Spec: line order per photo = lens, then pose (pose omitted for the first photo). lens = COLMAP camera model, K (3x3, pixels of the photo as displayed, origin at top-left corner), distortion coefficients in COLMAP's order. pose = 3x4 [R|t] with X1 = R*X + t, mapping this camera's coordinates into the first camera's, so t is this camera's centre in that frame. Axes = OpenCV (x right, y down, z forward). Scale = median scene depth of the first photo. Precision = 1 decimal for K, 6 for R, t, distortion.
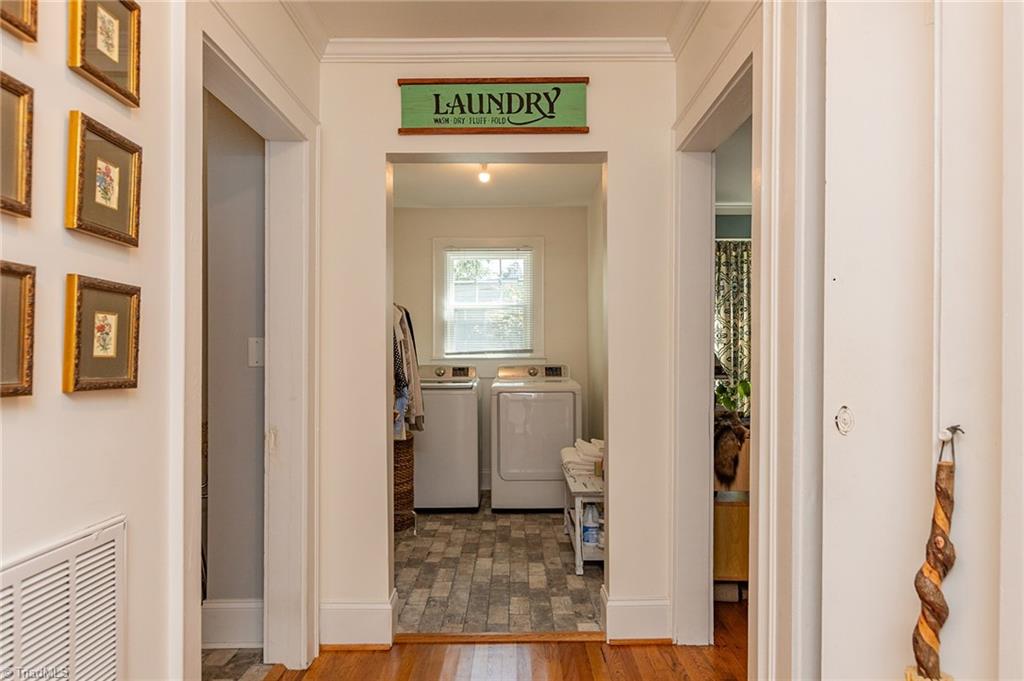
lens RADIAL K [[635.0, 0, 515.1], [0, 635.0, 362.6], [0, 0, 1]] dist [-0.001334, -0.001769]
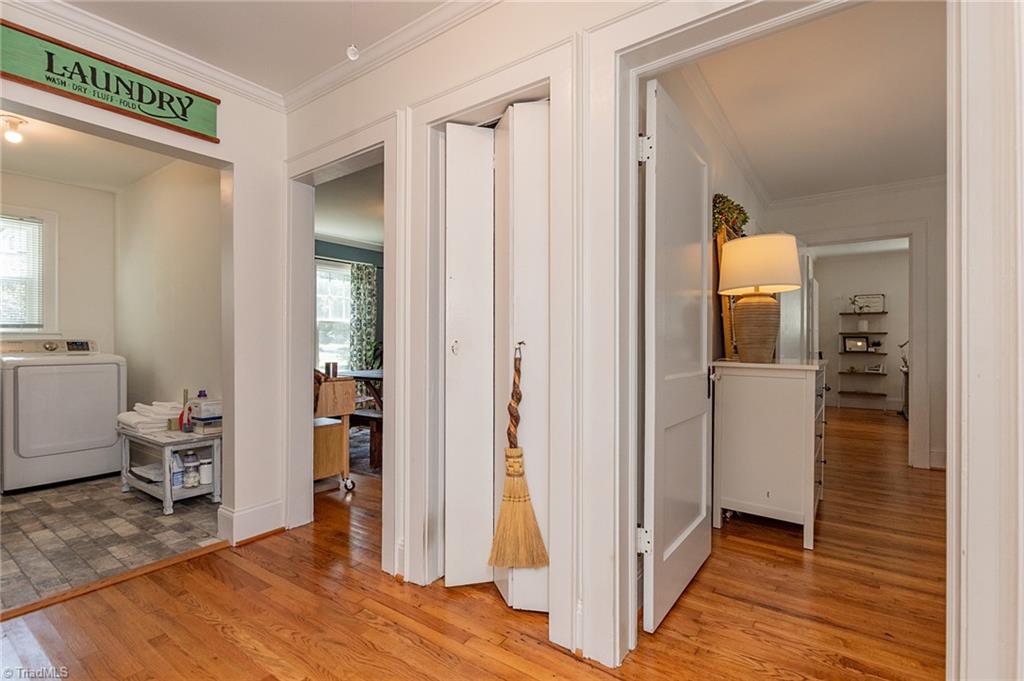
lens RADIAL K [[458.1, 0, 515.5], [0, 458.1, 344.6], [0, 0, 1]] dist [-0.000680, -0.000204]
pose [[0.602299, -0.001012, 0.798270, -0.254829], [0.004813, 0.999986, -0.002363, 0.041058], [-0.798256, 0.005265, 0.602295, -0.013423]]
